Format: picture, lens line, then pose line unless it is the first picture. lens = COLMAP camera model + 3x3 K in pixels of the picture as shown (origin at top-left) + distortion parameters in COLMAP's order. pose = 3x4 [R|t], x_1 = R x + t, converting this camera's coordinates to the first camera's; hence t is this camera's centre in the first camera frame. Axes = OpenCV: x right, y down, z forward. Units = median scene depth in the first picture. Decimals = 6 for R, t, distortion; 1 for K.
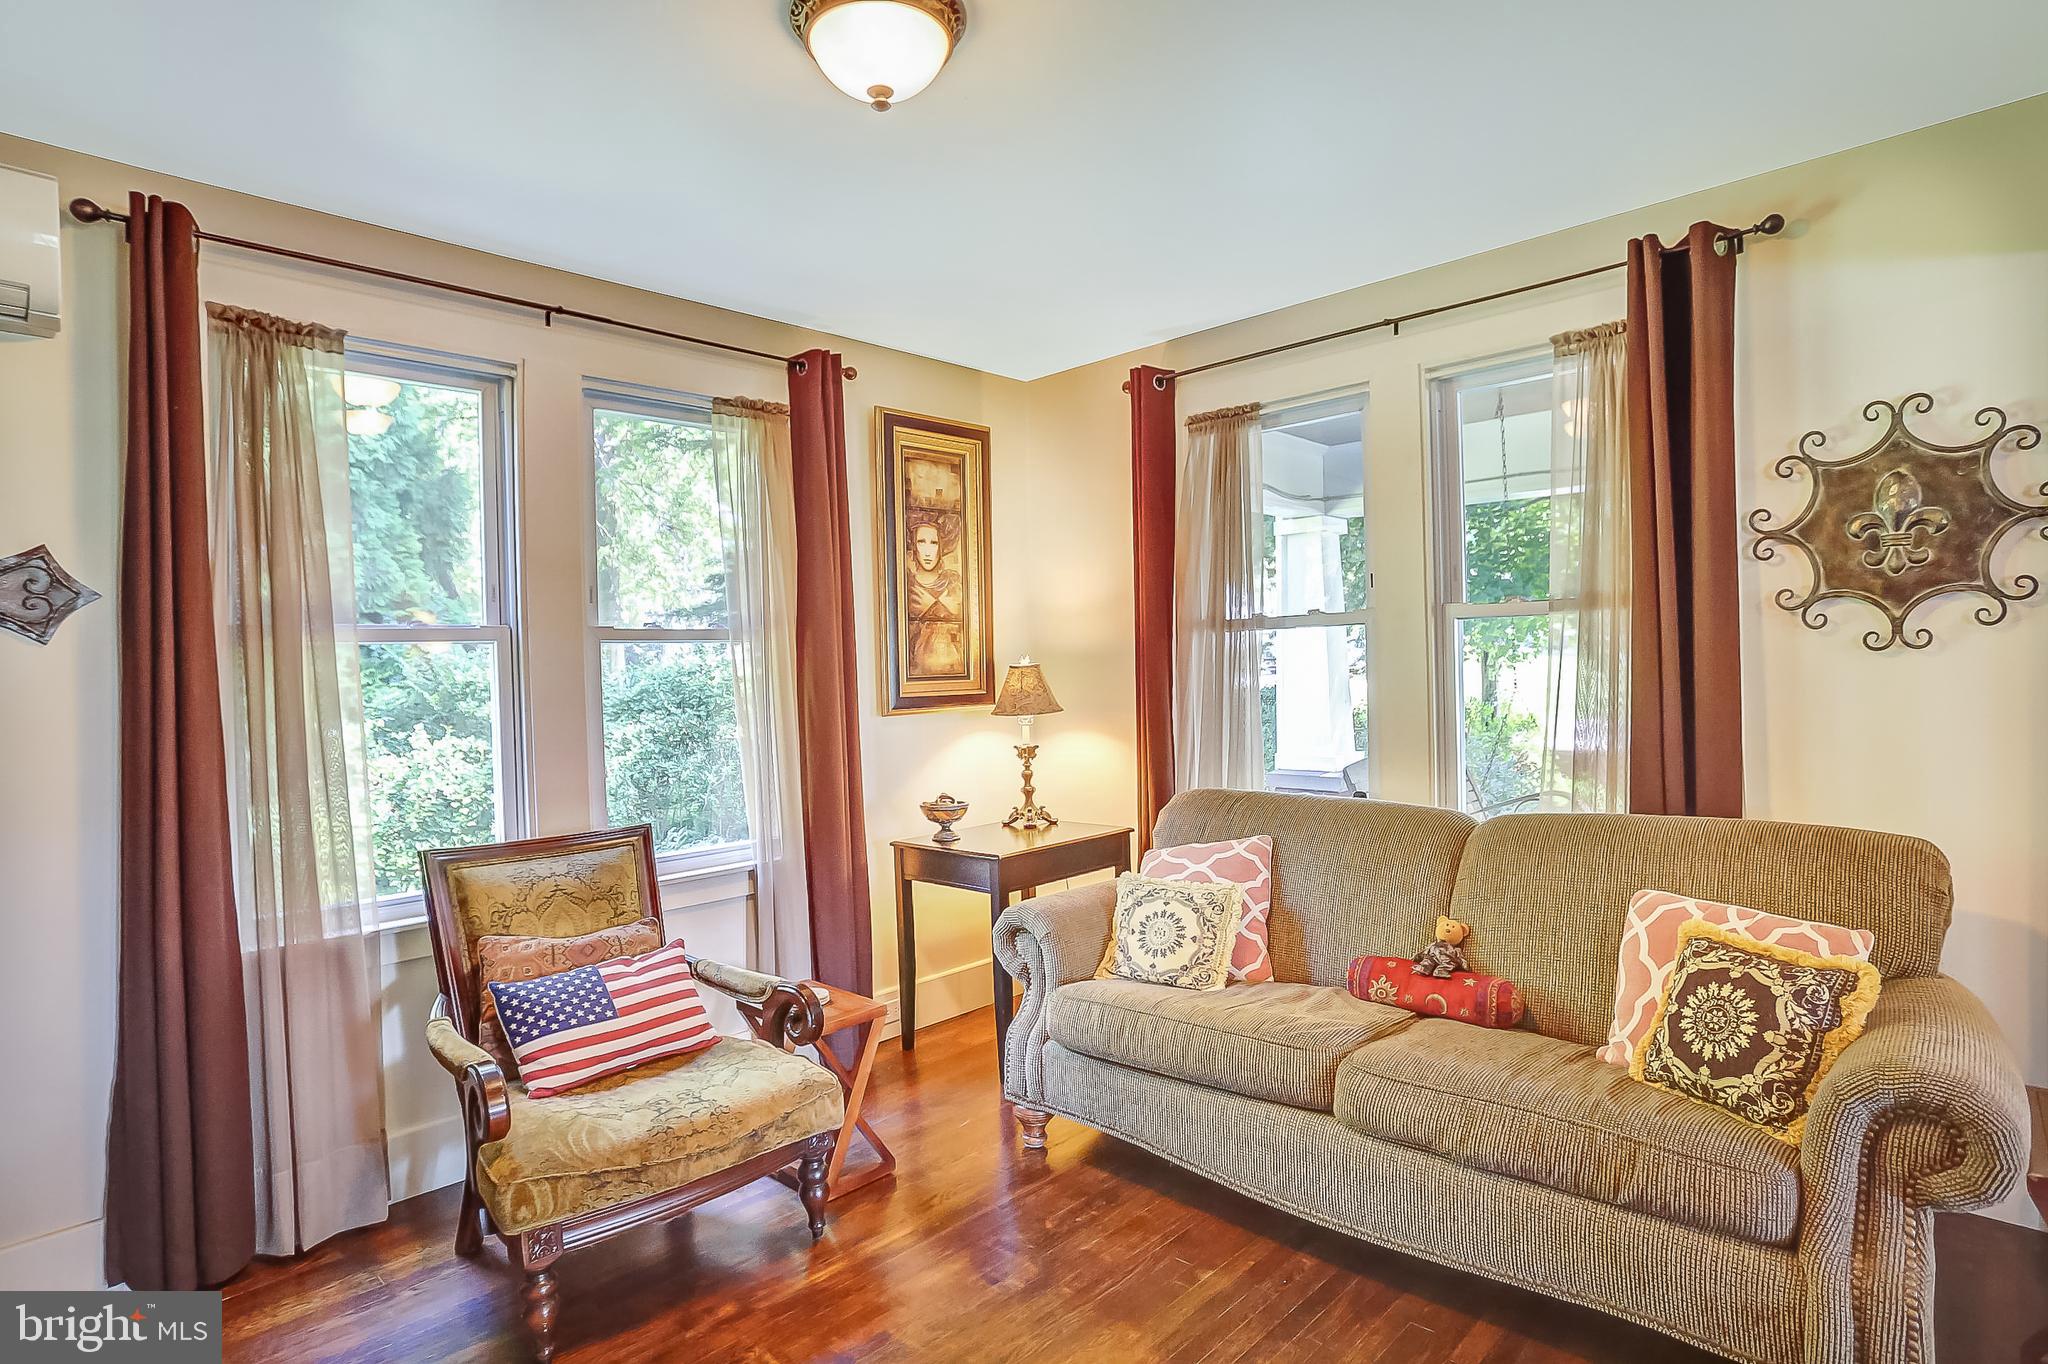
lens RADIAL K [[1078.0, 0, 1029.7], [0, 1078.0, 651.0], [0, 0, 1]] dist [-0.081244, 0.062404]
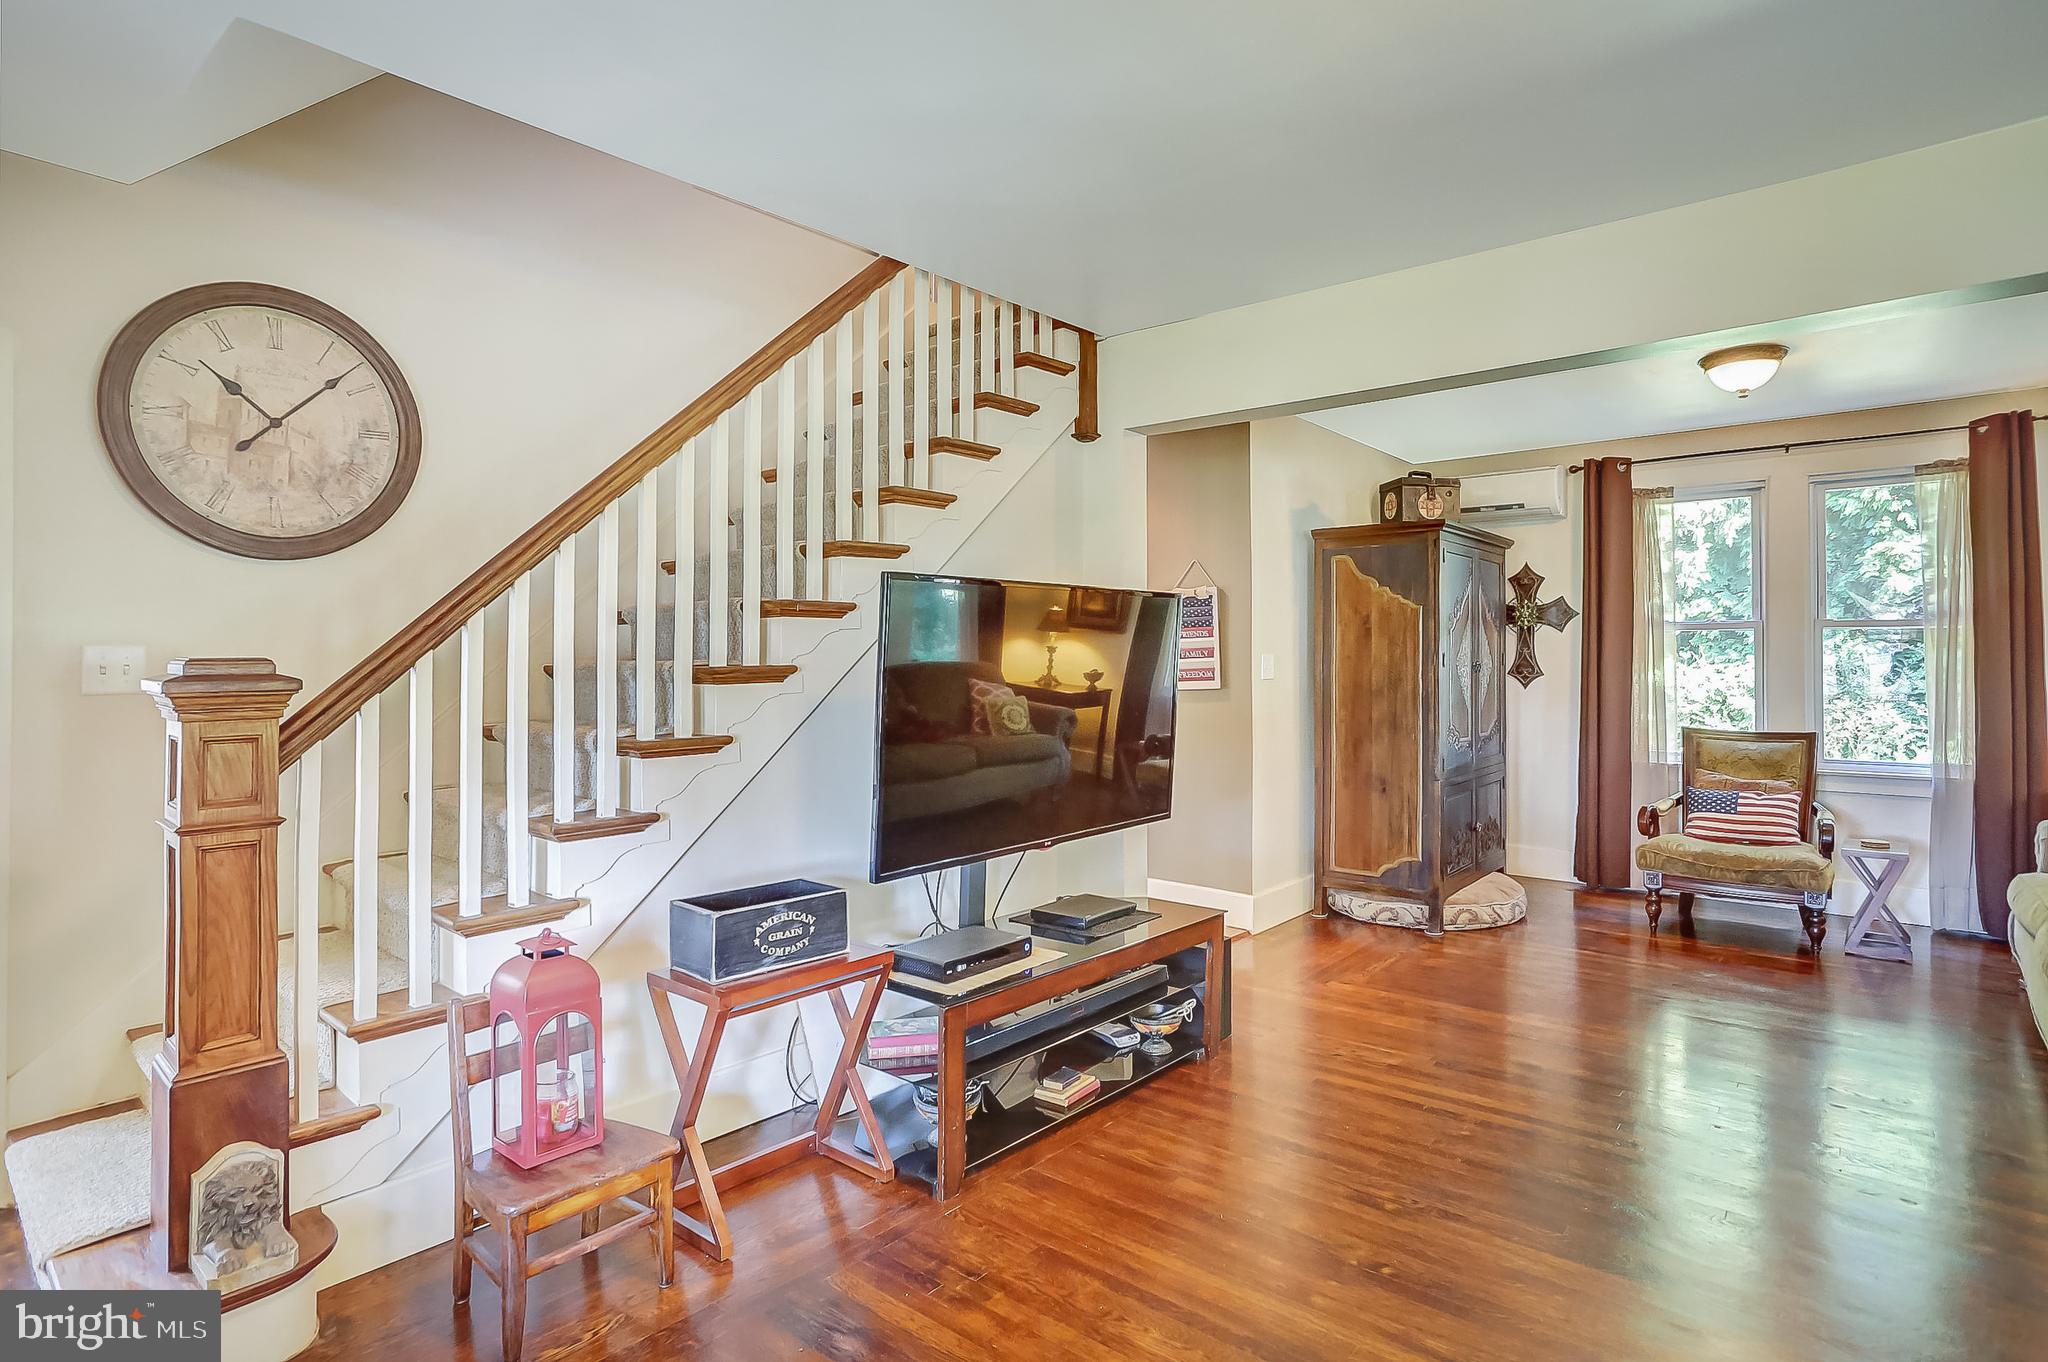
lens RADIAL K [[1078.0, 0, 1029.7], [0, 1078.0, 650.0], [0, 0, 1]] dist [-0.081244, 0.062404]
pose [[0.034632, 0.023020, -0.999135, 1.160025], [0.014212, 0.999622, 0.023524, -0.028755], [0.999299, -0.015015, 0.034292, -0.313234]]
